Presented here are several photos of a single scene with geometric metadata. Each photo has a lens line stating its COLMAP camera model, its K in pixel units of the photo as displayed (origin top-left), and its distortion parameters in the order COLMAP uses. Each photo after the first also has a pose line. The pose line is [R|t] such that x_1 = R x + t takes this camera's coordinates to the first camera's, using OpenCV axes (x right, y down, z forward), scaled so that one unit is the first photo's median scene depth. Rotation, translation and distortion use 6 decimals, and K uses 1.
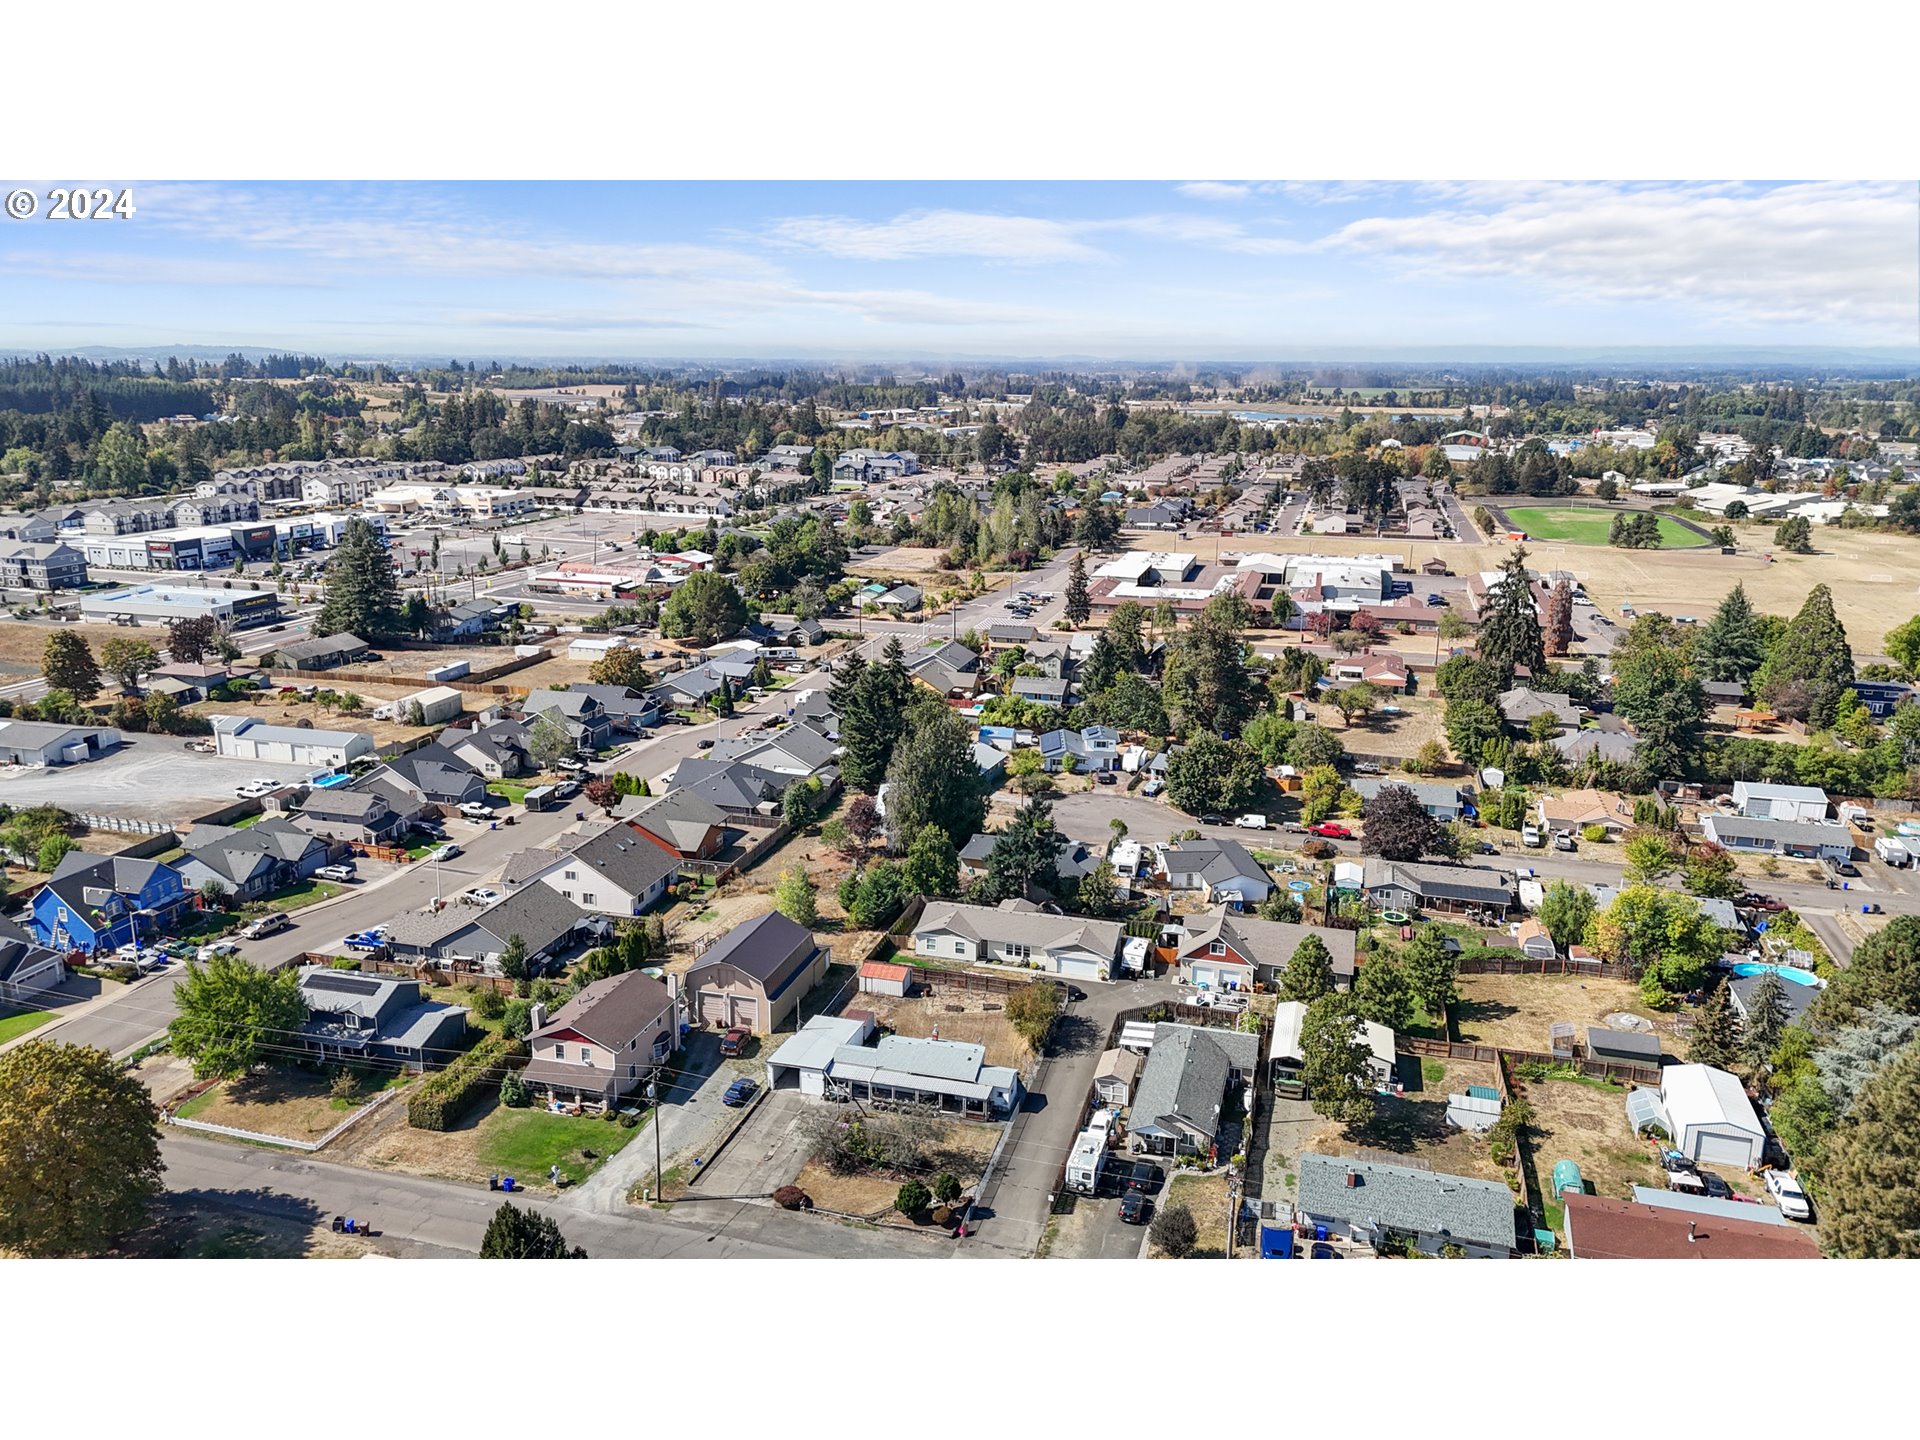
lens RADIAL K [[1397.3, 0, 957.6], [0, 1397.3, 721.7], [0, 0, 1]] dist [0.103582, -0.114436]
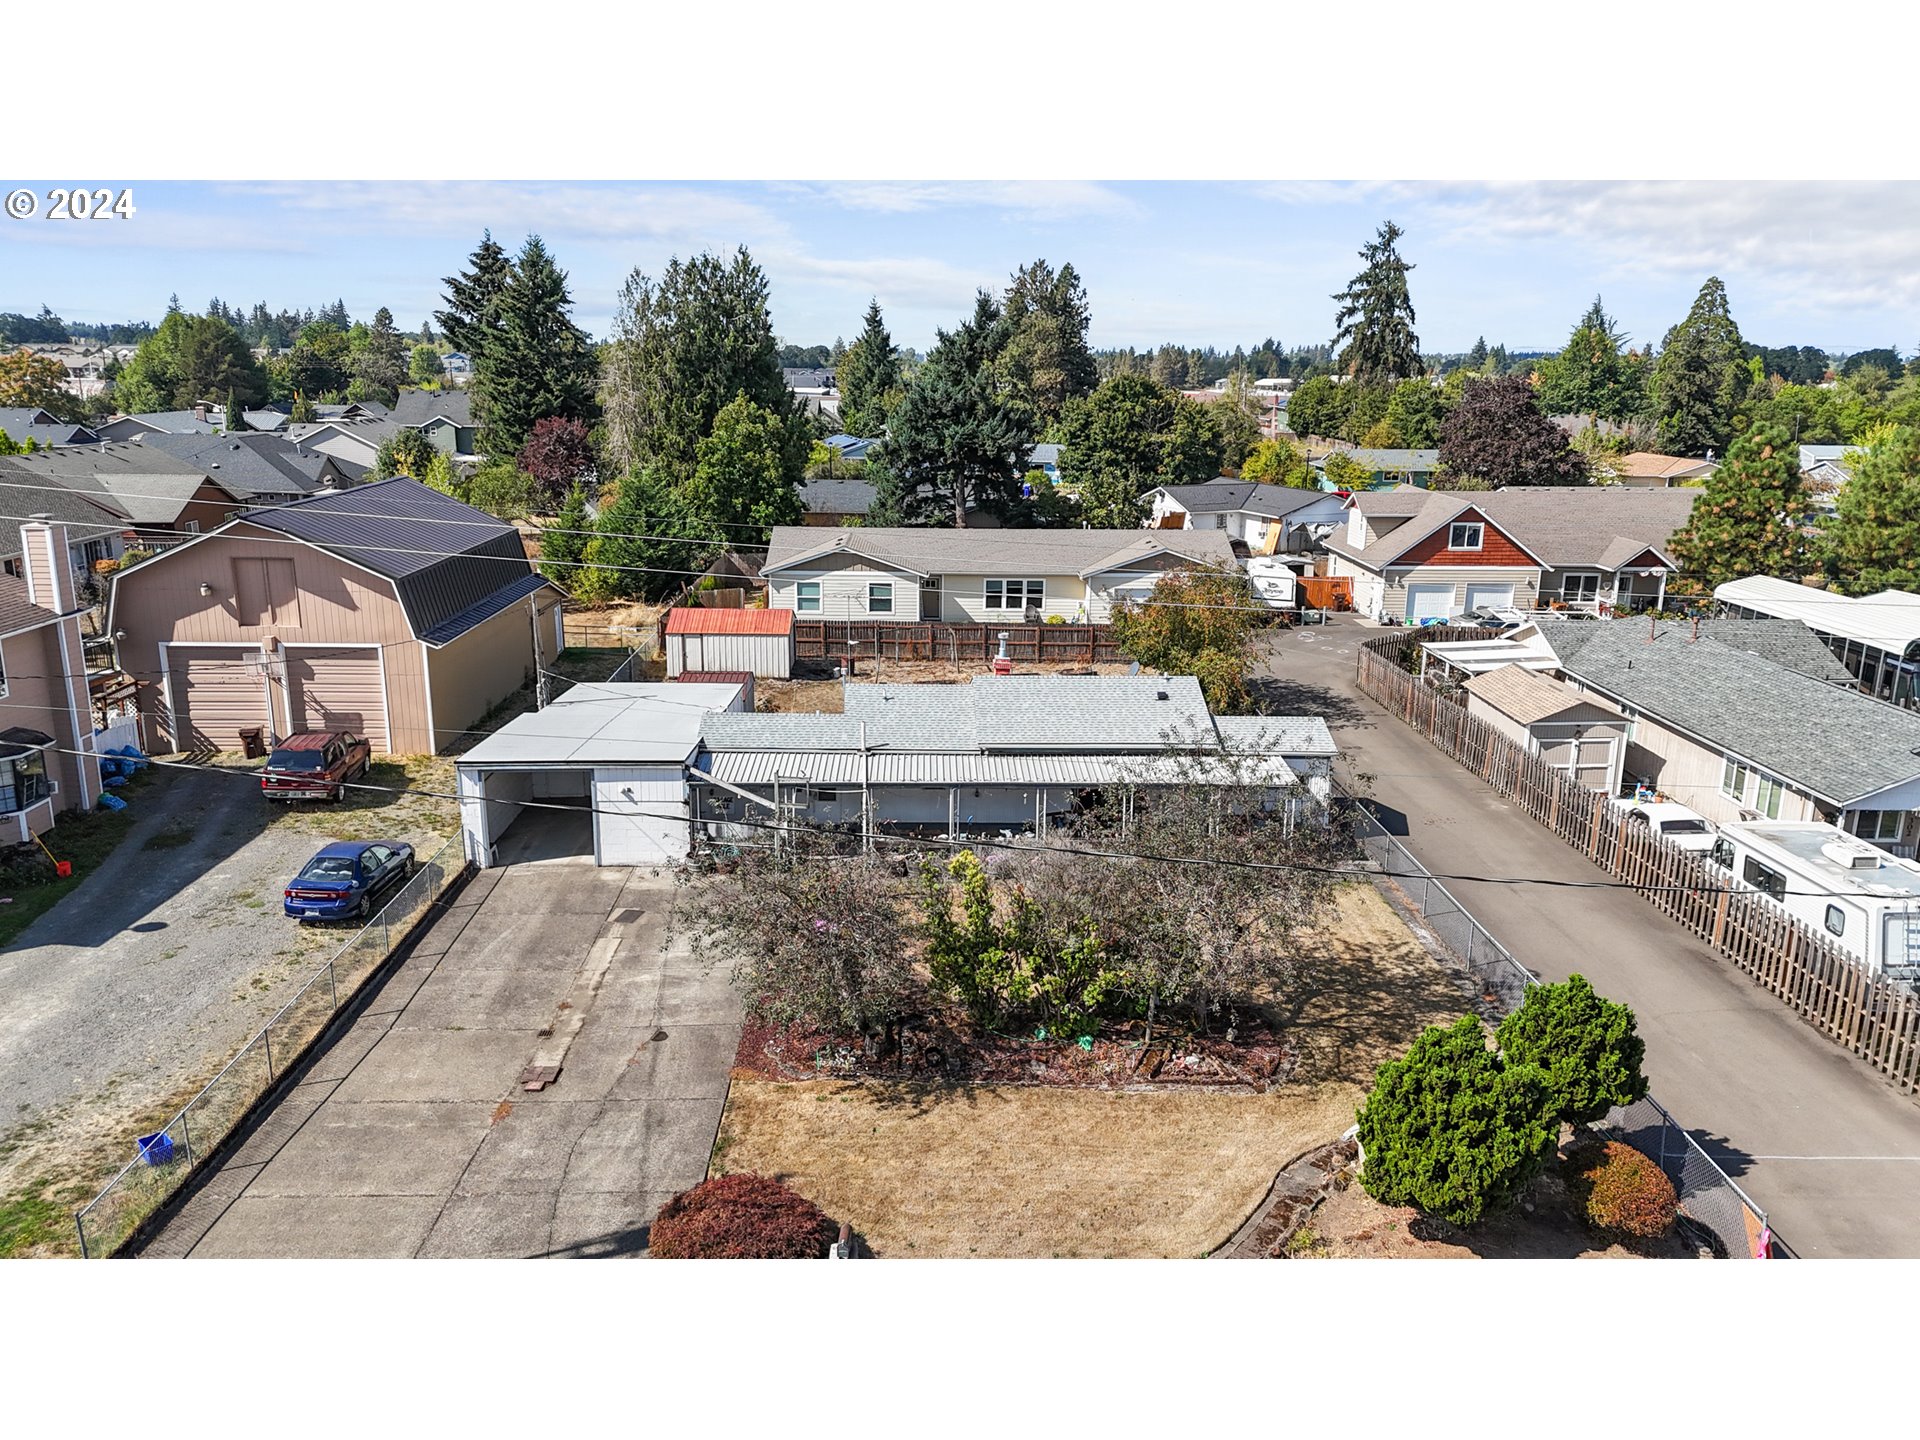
lens RADIAL K [[1405.6, 0, 958.6], [0, 1405.6, 722.5], [0, 0, 1]] dist [0.074763, -0.065144]
pose [[0.955083, -0.071653, 0.287546, -0.090888], [0.070193, 0.997415, 0.015399, 0.177070], [-0.287906, 0.005476, 0.957643, 0.536076]]
